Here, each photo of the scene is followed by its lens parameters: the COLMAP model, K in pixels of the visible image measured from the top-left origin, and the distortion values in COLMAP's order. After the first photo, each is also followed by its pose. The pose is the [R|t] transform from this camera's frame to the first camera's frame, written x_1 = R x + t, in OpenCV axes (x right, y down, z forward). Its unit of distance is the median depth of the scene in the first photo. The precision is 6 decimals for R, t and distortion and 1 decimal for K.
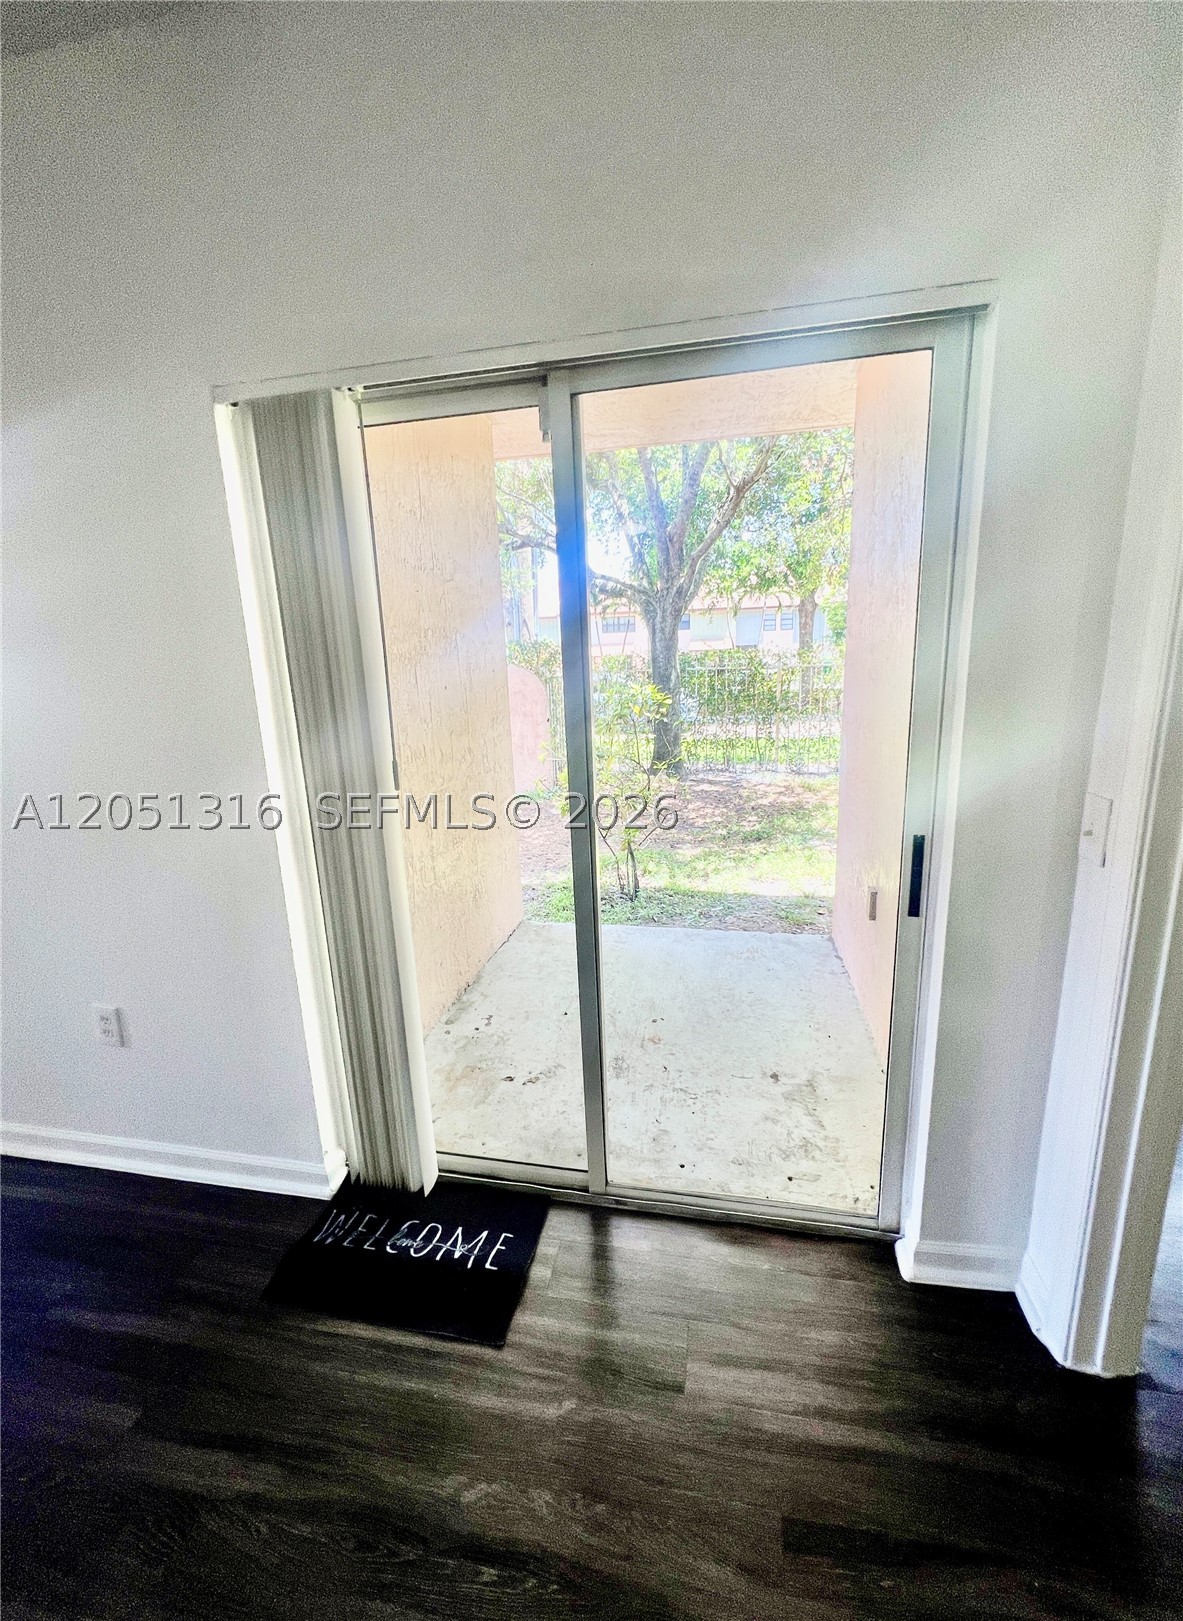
lens RADIAL K [[654.2, 0, 600.5], [0, 654.2, 807.0], [0, 0, 1]] dist [-0.000778, 0.000940]
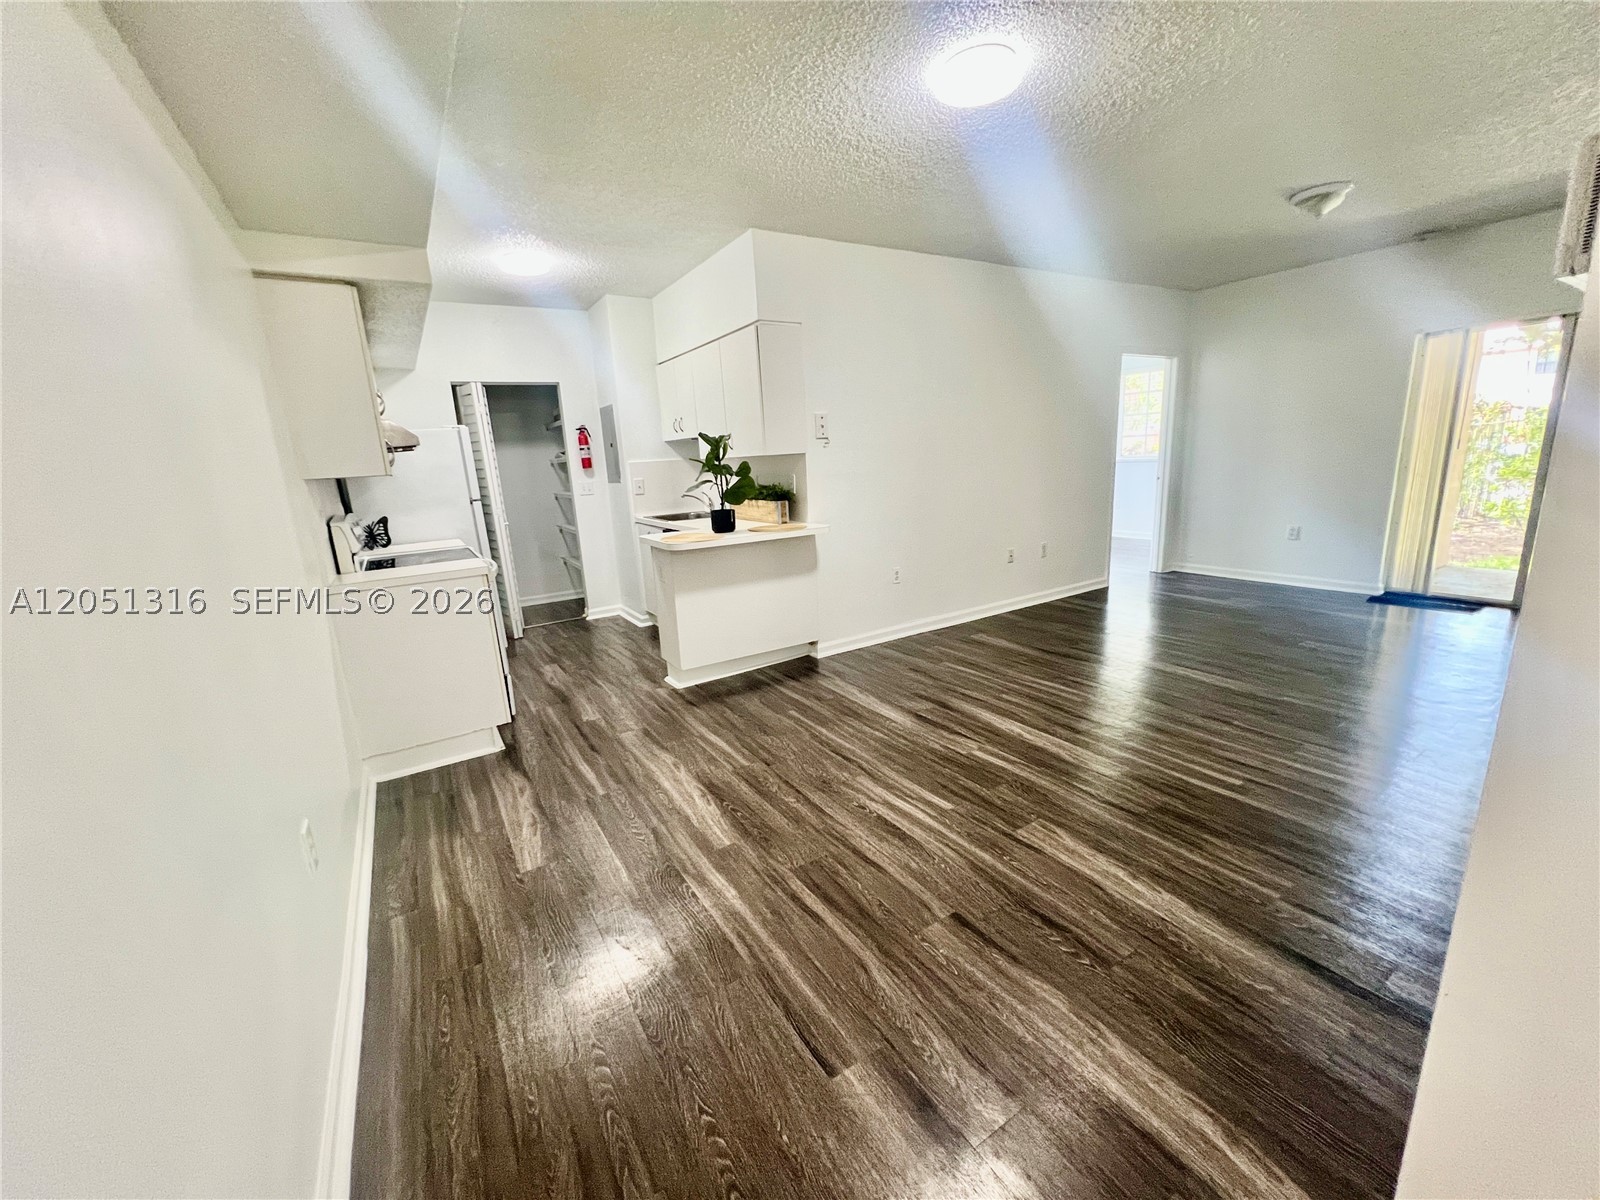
lens RADIAL K [[643.4, 0, 798.4], [0, 643.4, 606.3], [0, 0, 1]] dist [-0.002146, 0.000813]
pose [[0.682464, 0.163863, -0.712314, -0.127420], [-0.129503, 0.986236, 0.102800, 0.670529], [0.719355, 0.022090, 0.694291, -2.795775]]
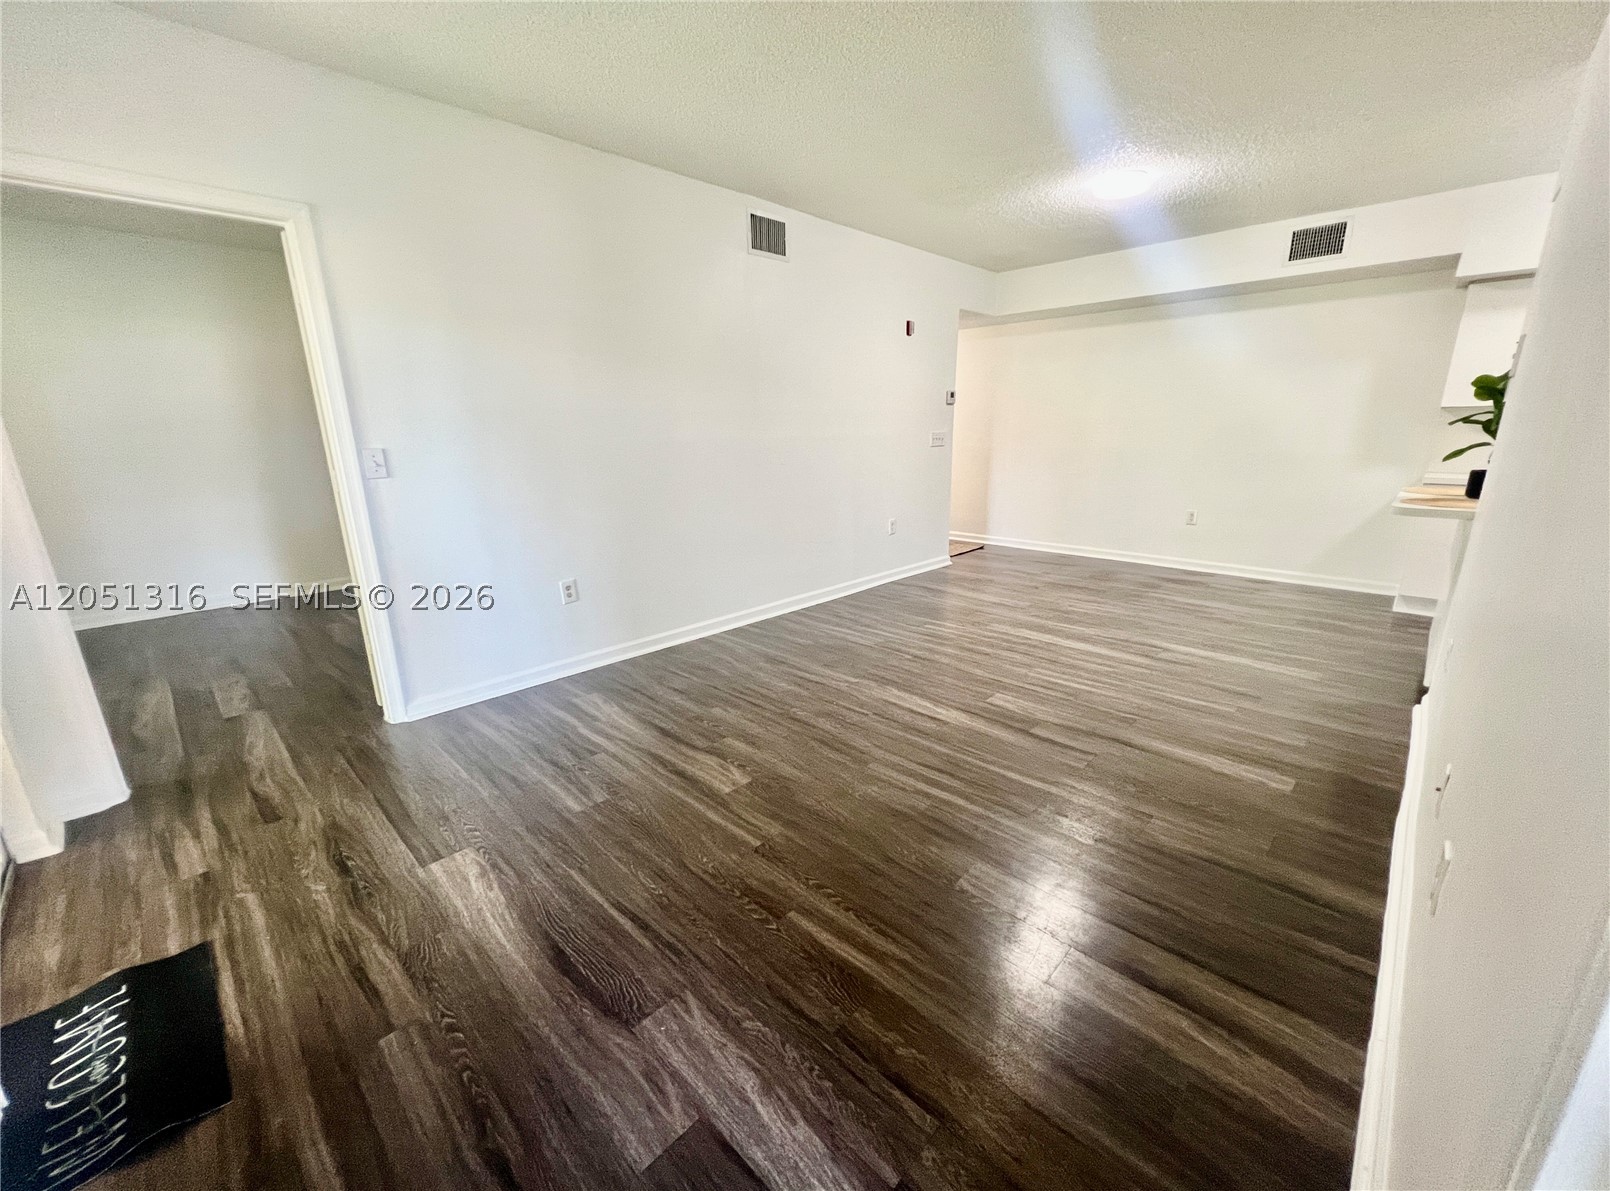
lens RADIAL K [[647.5, 0, 805.6], [0, 647.5, 598.2], [0, 0, 1]] dist [-0.002146, 0.000813]
pose [[-0.839356, -0.095786, 0.535077, -1.289780], [0.161558, 0.895913, 0.413810, -0.071667], [-0.519020, 0.433779, -0.736515, 0.776686]]
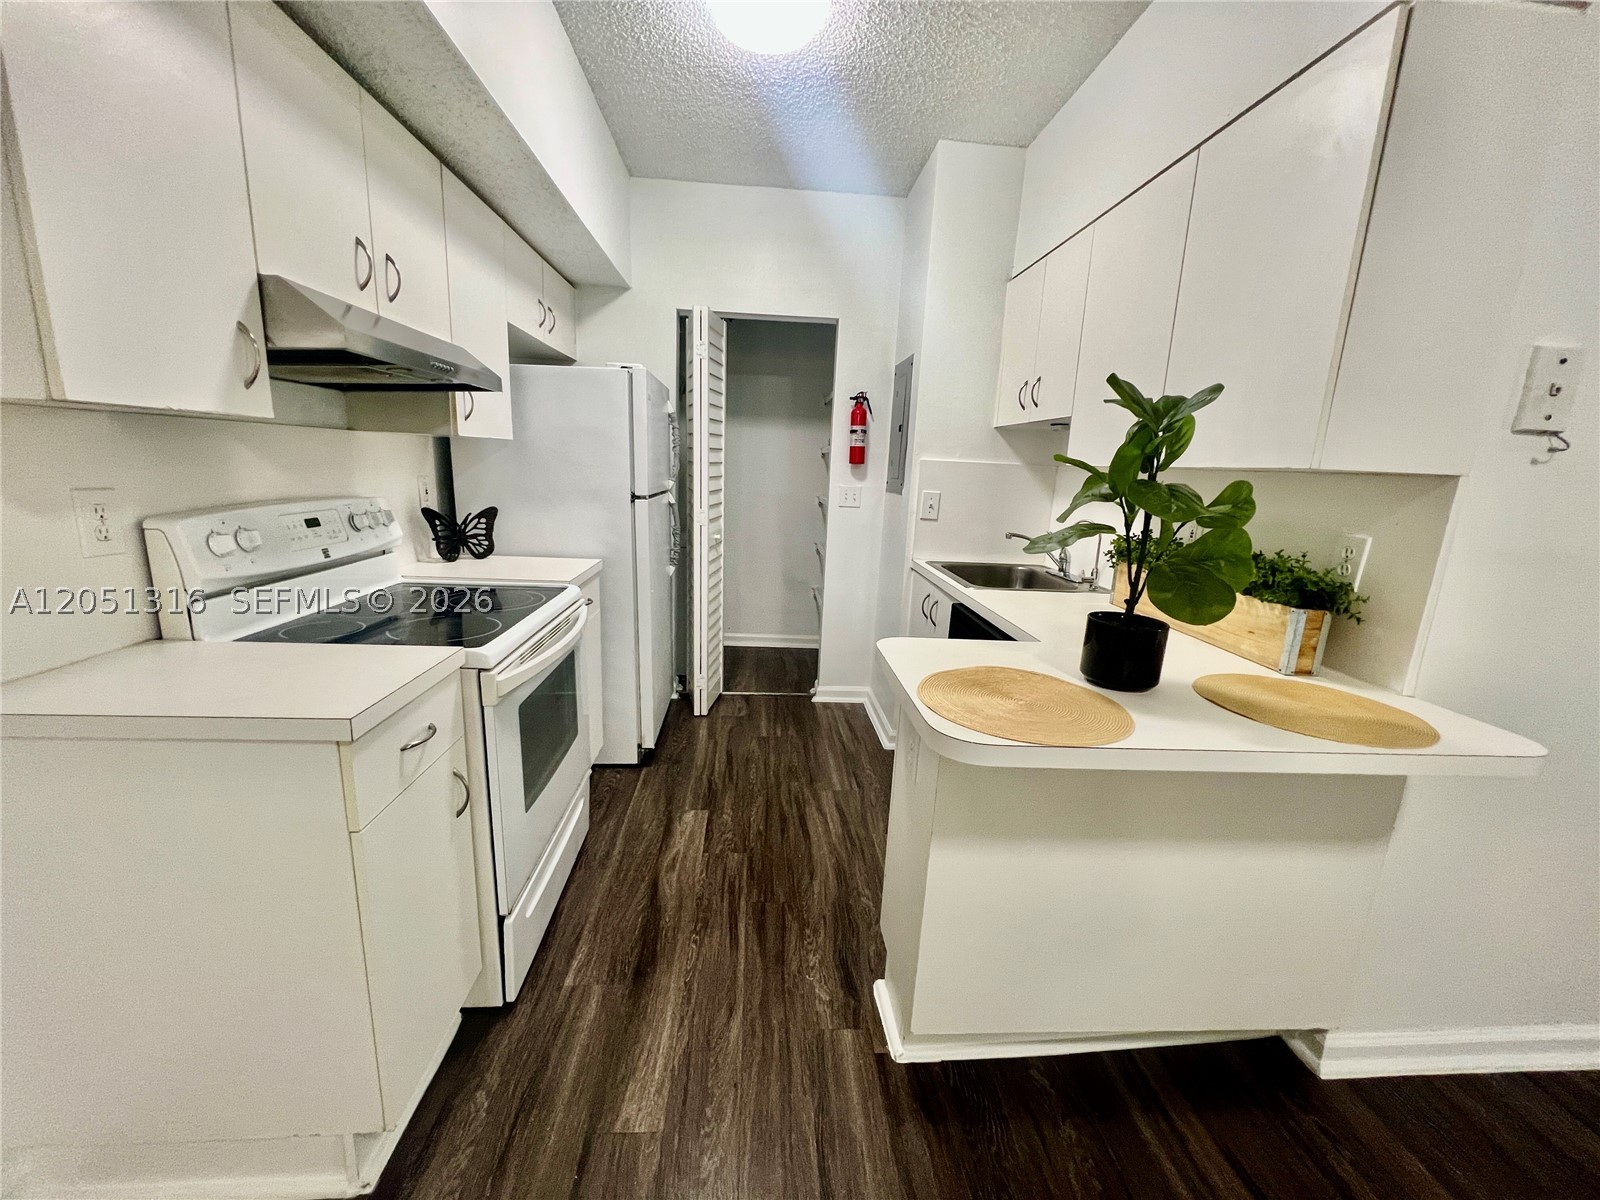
lens RADIAL K [[643.4, 0, 799.9], [0, 643.4, 599.3], [0, 0, 1]] dist [-0.002146, 0.000813]
pose [[0.258394, 0.243069, -0.934960, -1.288452], [-0.263380, 0.948889, 0.173900, 0.561605], [0.929442, 0.201315, 0.309207, -2.072327]]
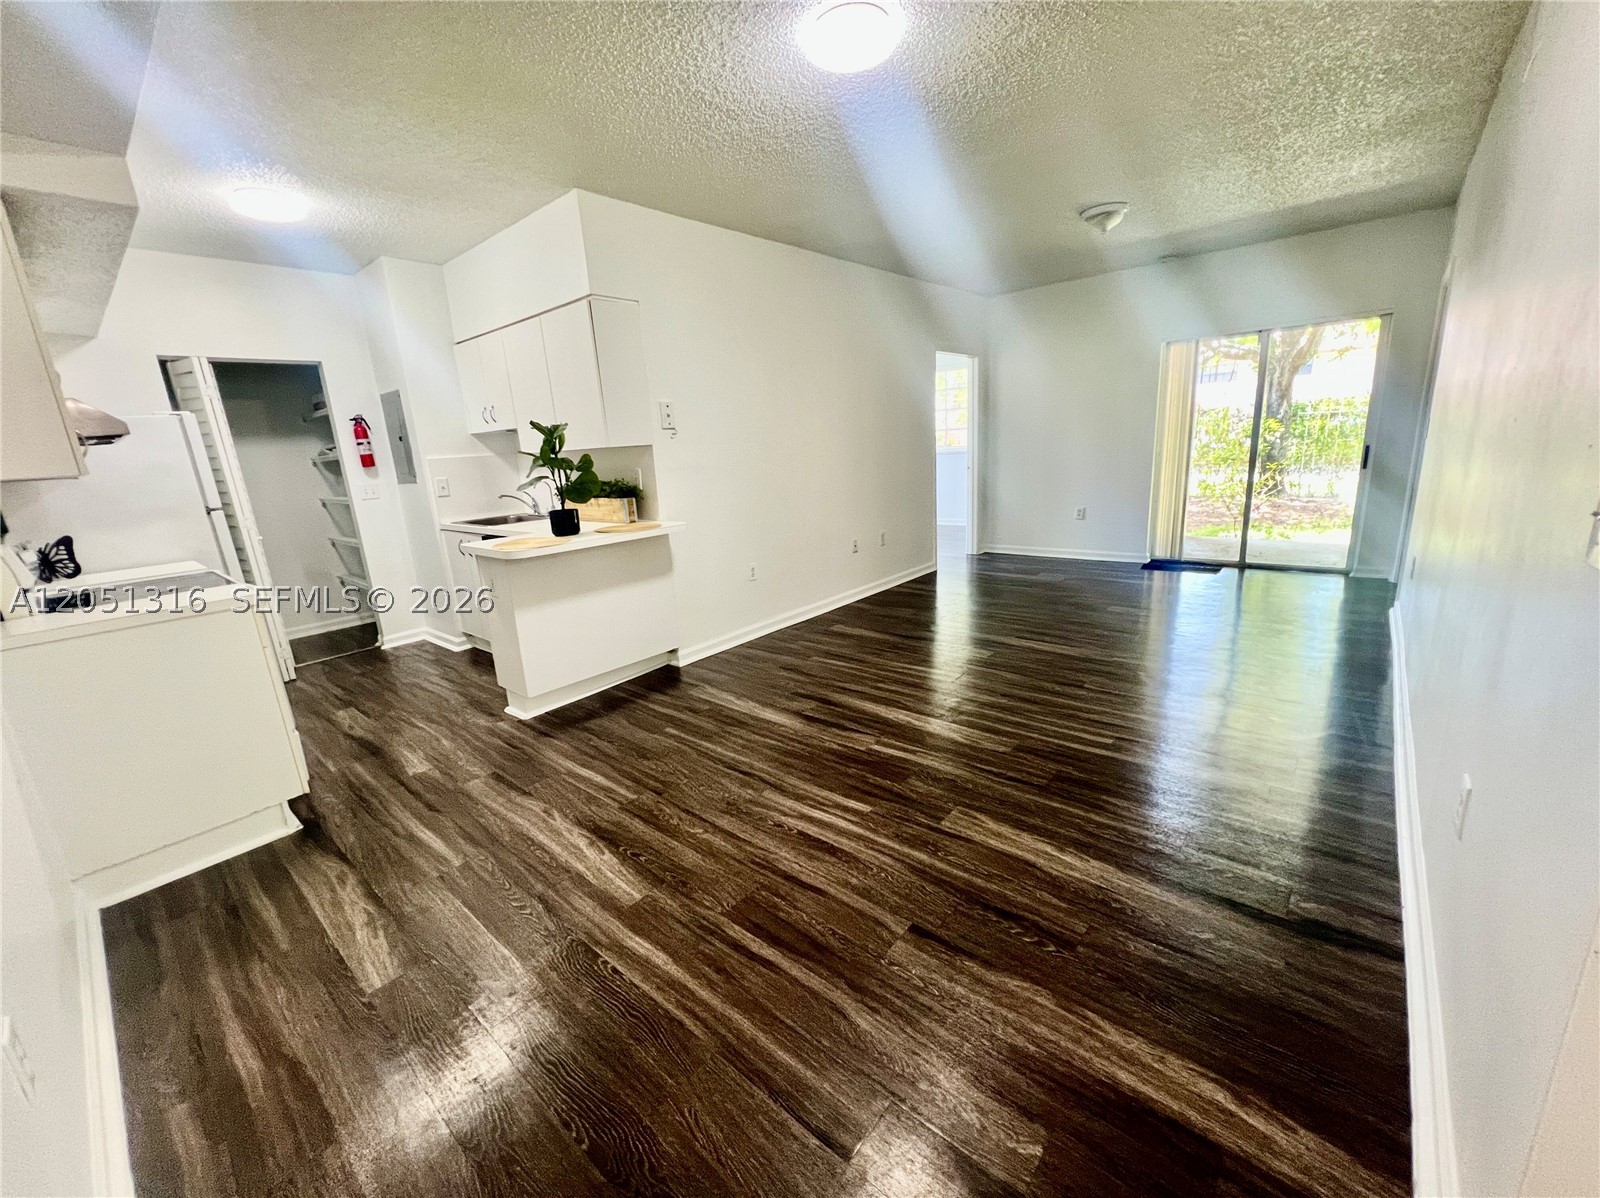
lens RADIAL K [[643.4, 0, 799.9], [0, 643.4, 604.4], [0, 0, 1]] dist [-0.002146, 0.000813]
pose [[0.869658, 0.102278, -0.482942, -0.340819], [-0.076346, 0.994397, 0.073115, 0.690992], [0.487715, -0.026715, 0.872594, -2.803218]]
